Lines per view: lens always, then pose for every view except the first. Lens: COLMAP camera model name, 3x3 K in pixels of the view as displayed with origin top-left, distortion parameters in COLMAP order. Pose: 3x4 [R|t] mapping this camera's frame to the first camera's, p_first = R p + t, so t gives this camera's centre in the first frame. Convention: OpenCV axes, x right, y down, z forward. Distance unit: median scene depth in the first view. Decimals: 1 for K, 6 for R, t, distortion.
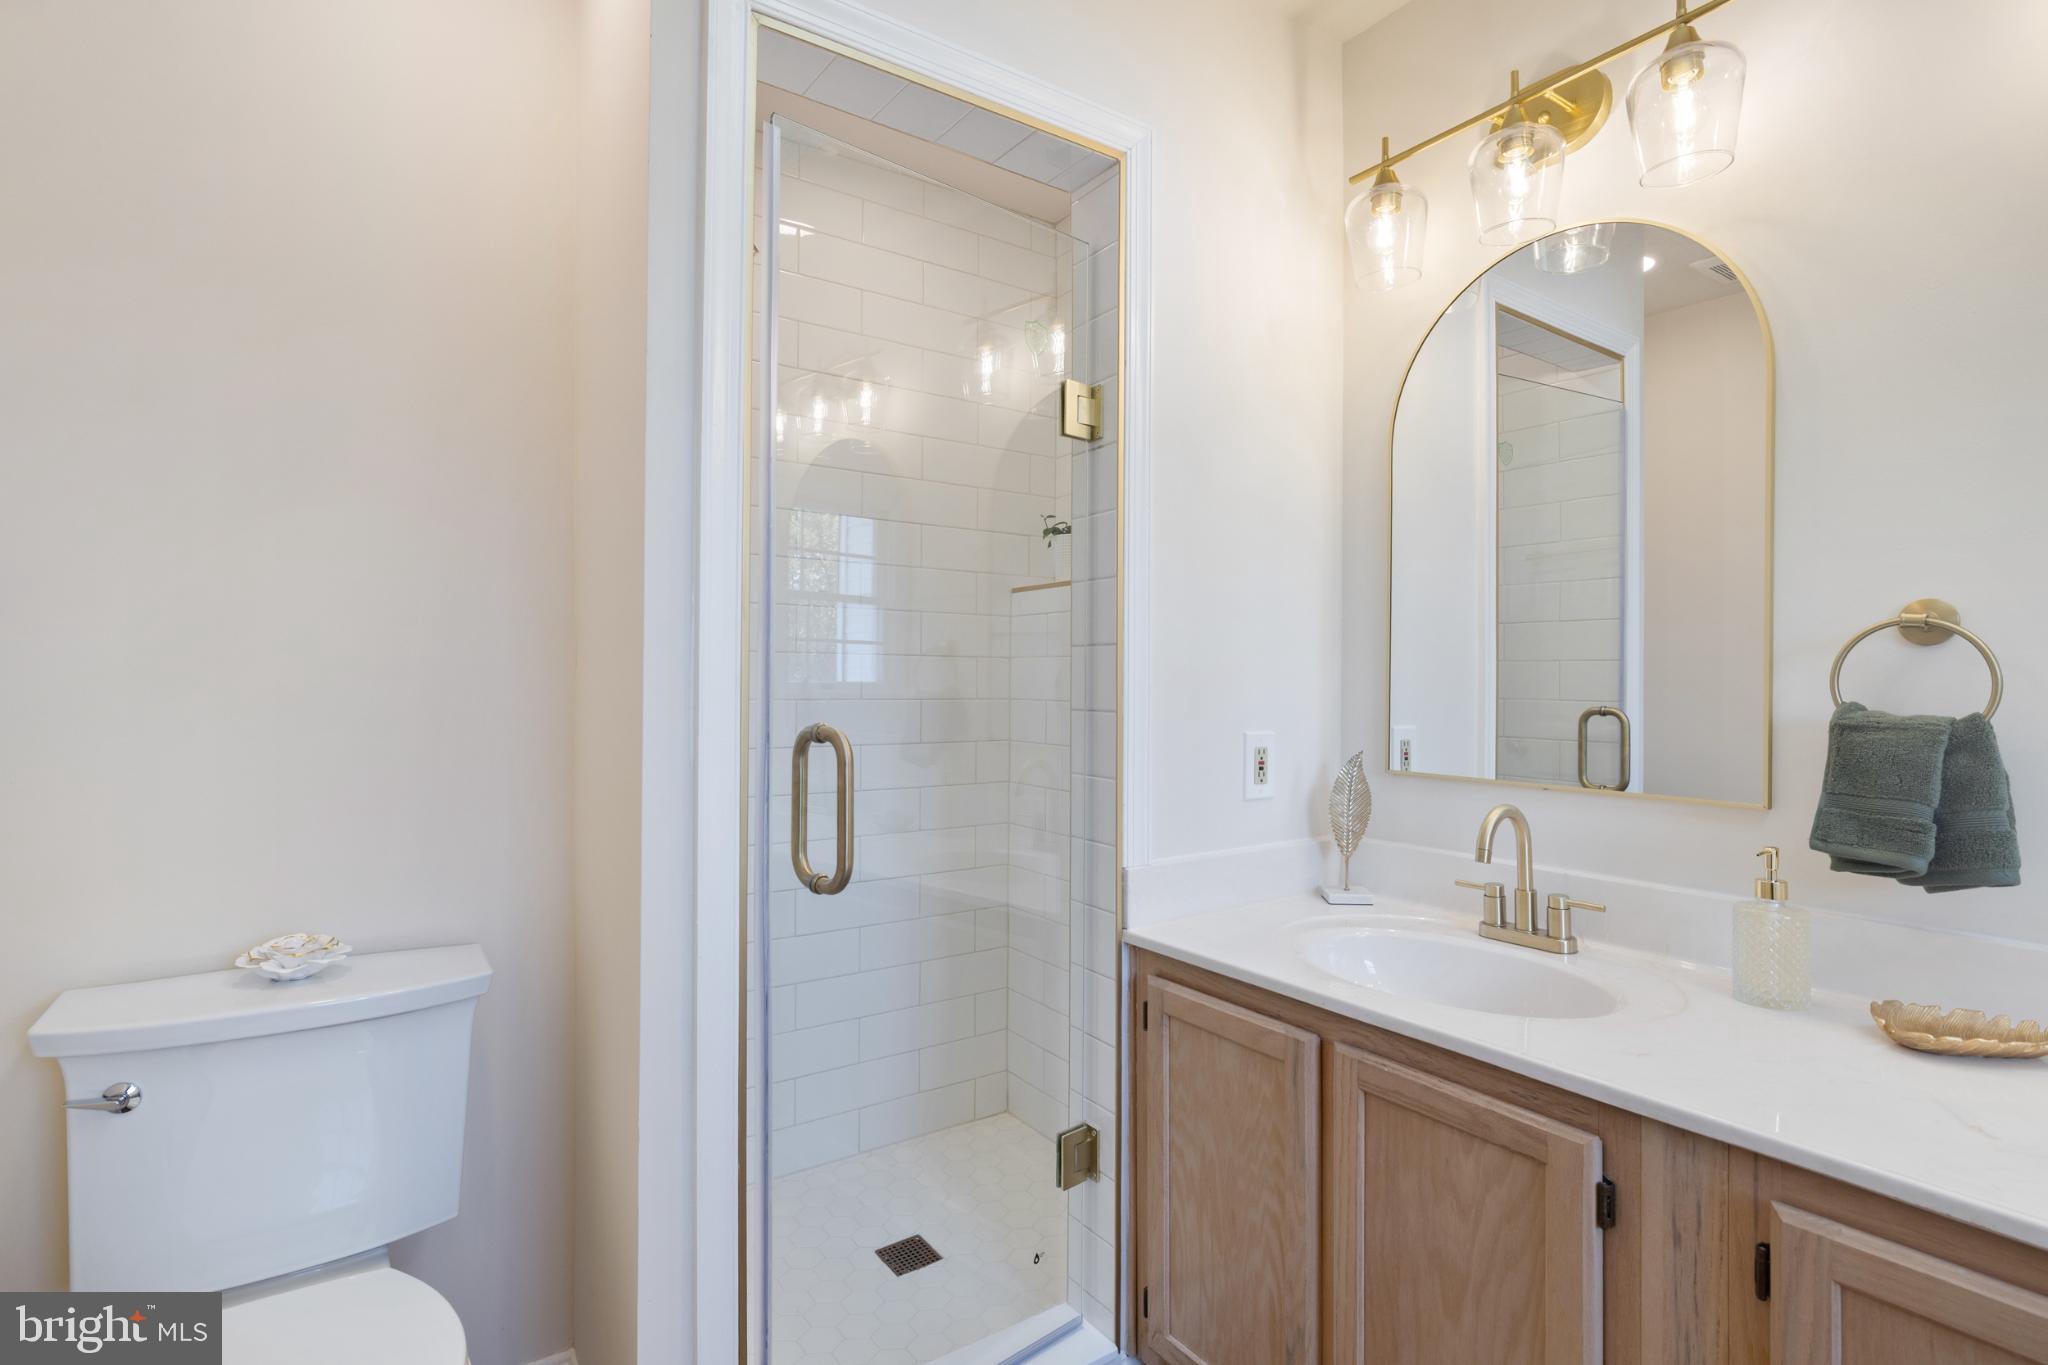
lens RADIAL K [[967.7, 0, 1028.4], [0, 967.7, 682.6], [0, 0, 1]] dist [-0.004248, 0.002125]
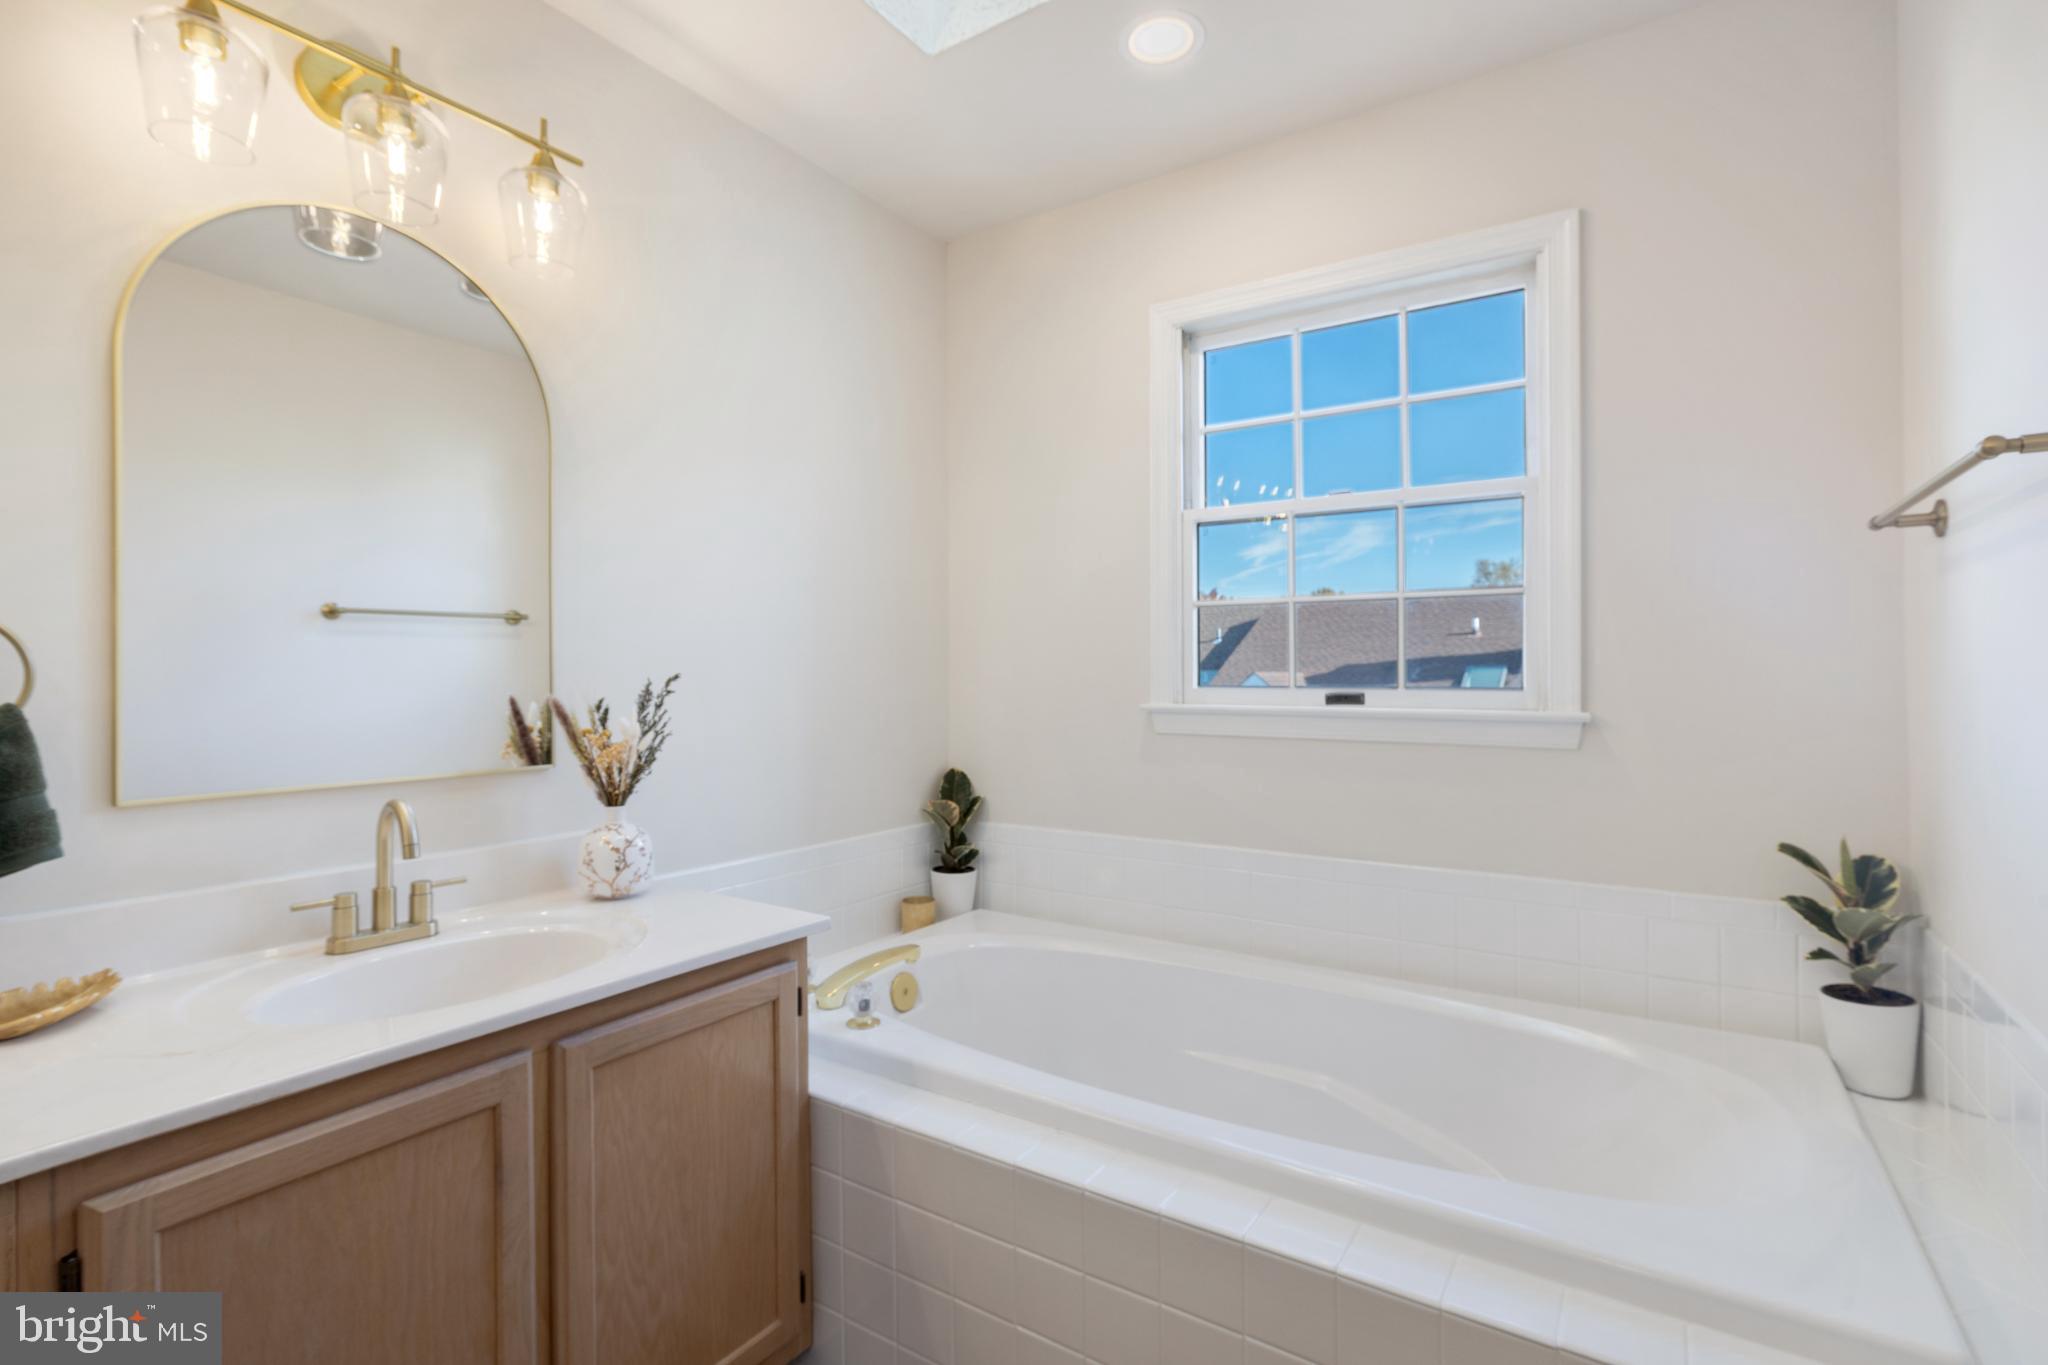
lens RADIAL K [[967.7, 0, 991.4], [0, 967.7, 673.6], [0, 0, 1]] dist [-0.004248, 0.002125]
pose [[-0.339035, 0.000011, 0.940774, -0.289832], [0.006905, 0.999973, 0.002476, 0.003340], [-0.940749, 0.007336, -0.339025, 0.291890]]
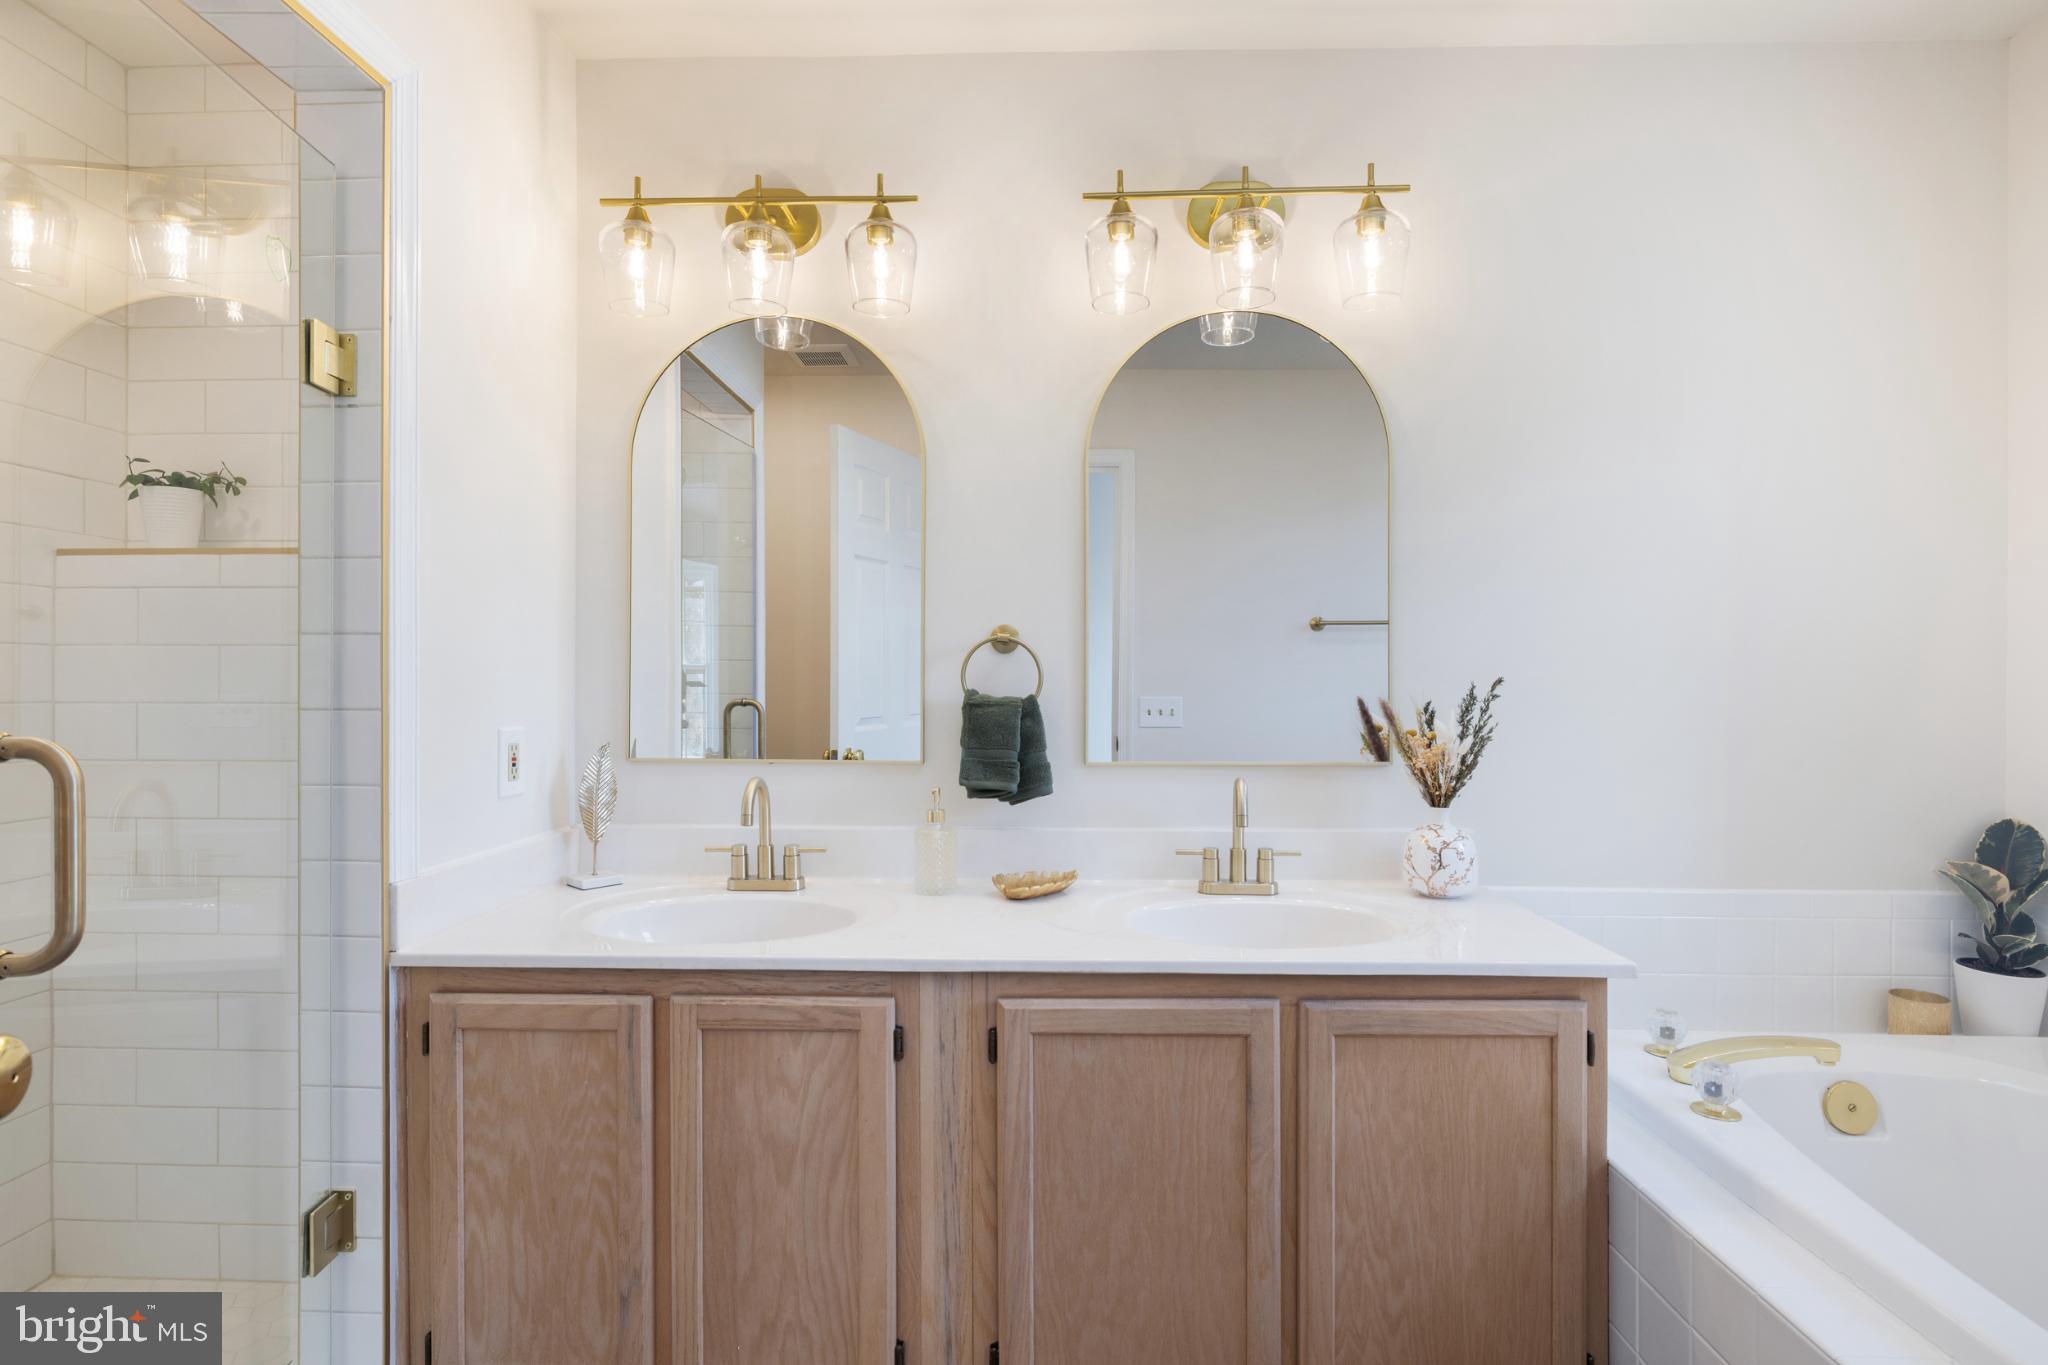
lens RADIAL K [[967.7, 0, 1000.4], [0, 967.7, 687.3], [0, 0, 1]] dist [-0.004248, 0.002125]
pose [[0.615659, -0.007618, 0.787976, -0.306211], [0.002817, 0.999968, 0.007466, 0.005232], [-0.788008, -0.002376, 0.615661, 0.006934]]
